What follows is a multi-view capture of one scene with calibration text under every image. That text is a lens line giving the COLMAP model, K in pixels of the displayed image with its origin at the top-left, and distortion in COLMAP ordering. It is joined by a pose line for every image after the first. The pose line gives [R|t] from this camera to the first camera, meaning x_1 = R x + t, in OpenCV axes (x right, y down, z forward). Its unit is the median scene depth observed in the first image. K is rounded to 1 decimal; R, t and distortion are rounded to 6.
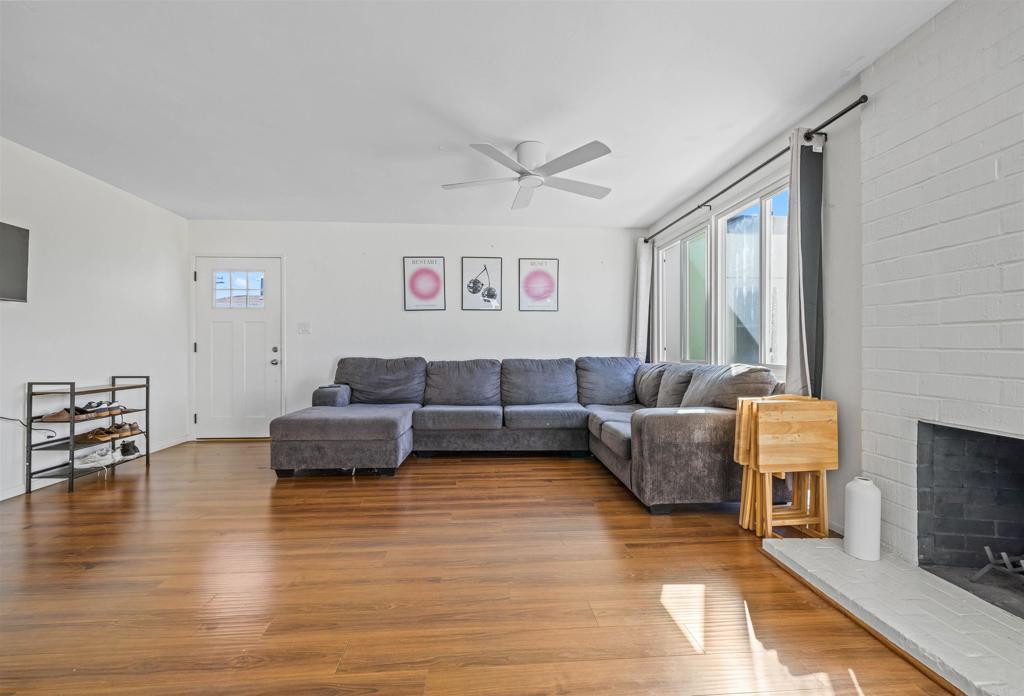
lens RADIAL K [[431.6, 0, 512.0], [0, 431.6, 348.0], [0, 0, 1]] dist [-0.000218, -0.000112]
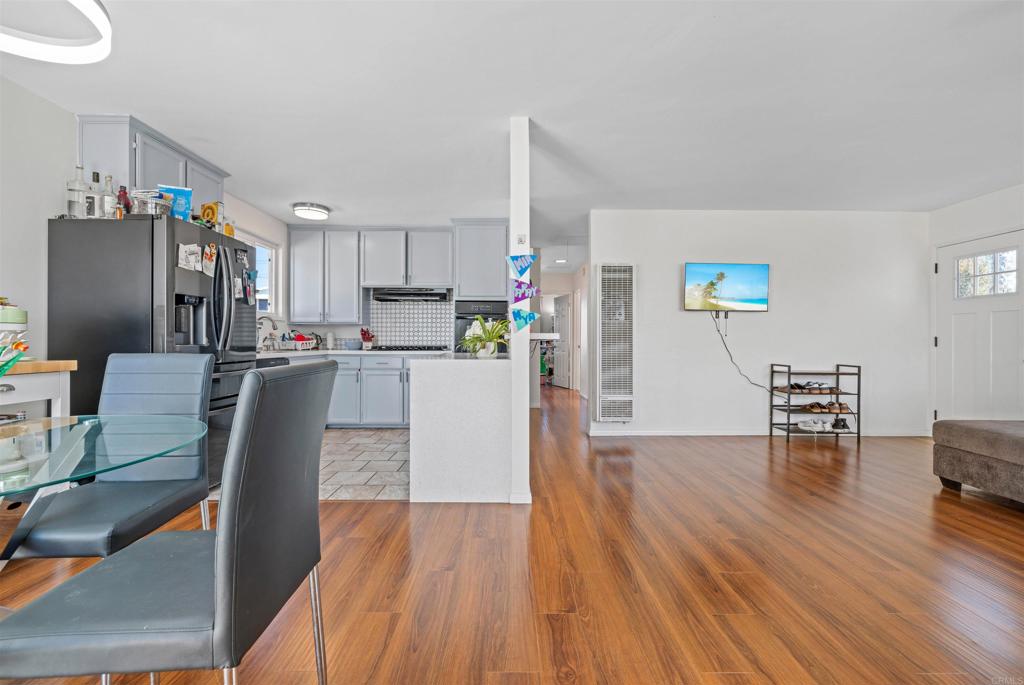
lens RADIAL K [[417.4, 0, 512.0], [0, 417.4, 342.5], [0, 0, 1]] dist [-0.000004, 0.000037]
pose [[-0.056657, 0.005664, -0.998378, 0.382369], [-0.002964, 0.999979, 0.005842, -0.001818], [0.998389, 0.003290, -0.056639, 0.154823]]
